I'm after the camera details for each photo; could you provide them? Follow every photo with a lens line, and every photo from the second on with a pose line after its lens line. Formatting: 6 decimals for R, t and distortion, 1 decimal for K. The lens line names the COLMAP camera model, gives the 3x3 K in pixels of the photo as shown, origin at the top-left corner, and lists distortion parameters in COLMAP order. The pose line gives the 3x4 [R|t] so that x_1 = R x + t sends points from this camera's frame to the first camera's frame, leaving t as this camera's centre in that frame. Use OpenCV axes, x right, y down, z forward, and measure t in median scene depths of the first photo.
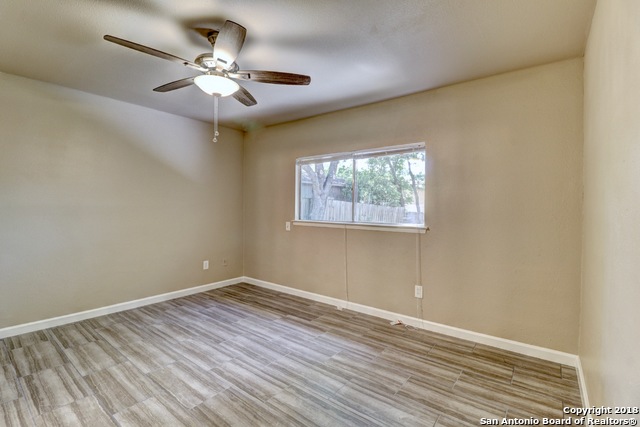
lens RADIAL K [[295.8, 0, 315.0], [0, 295.8, 209.2], [0, 0, 1]] dist [-0.000131, -0.010305]
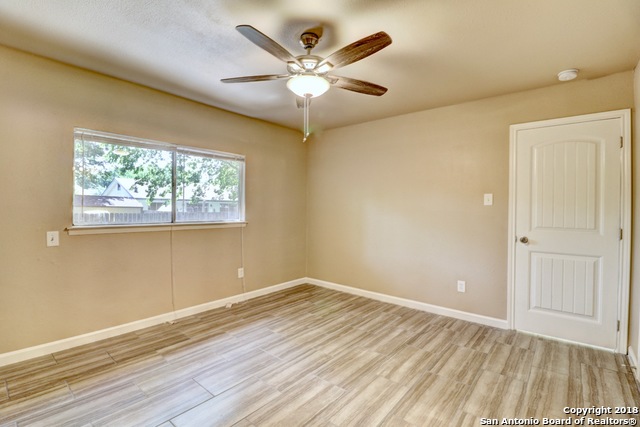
lens RADIAL K [[295.8, 0, 320.1], [0, 295.8, 211.2], [0, 0, 1]] dist [-0.000131, -0.010305]
pose [[0.027399, -0.022821, 0.999364, -1.086547], [-0.002388, 0.999735, 0.022895, -0.018207], [-0.999622, -0.003014, 0.027338, 0.757703]]
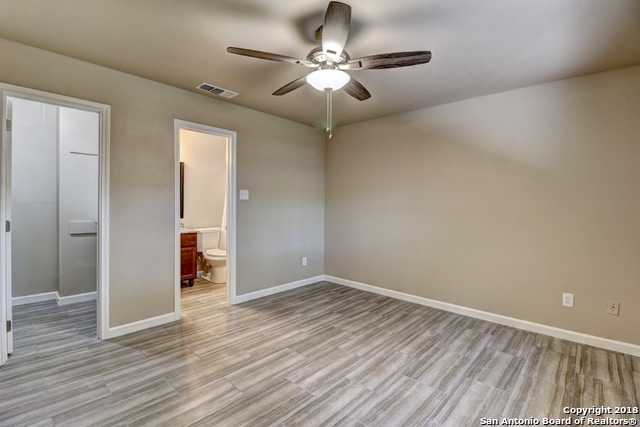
lens RADIAL K [[295.8, 0, 318.2], [0, 295.8, 209.6], [0, 0, 1]] dist [-0.000131, -0.010305]
pose [[-0.080048, 0.009032, -0.996750, 0.521078], [-0.020728, 0.999728, 0.010723, -0.003706], [0.996576, 0.021519, -0.079839, 0.859546]]
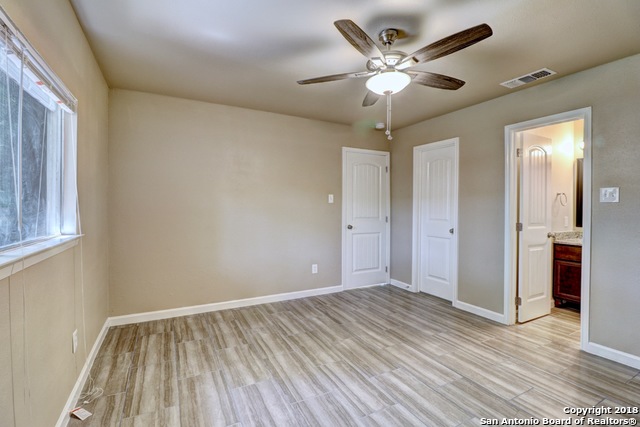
lens RADIAL K [[295.8, 0, 317.5], [0, 295.8, 208.9], [0, 0, 1]] dist [-0.000131, -0.010305]
pose [[-0.913352, -0.019221, 0.406718, -0.426373], [-0.012024, 0.999723, 0.020244, -0.017046], [-0.406994, 0.013599, -0.913330, 1.626460]]
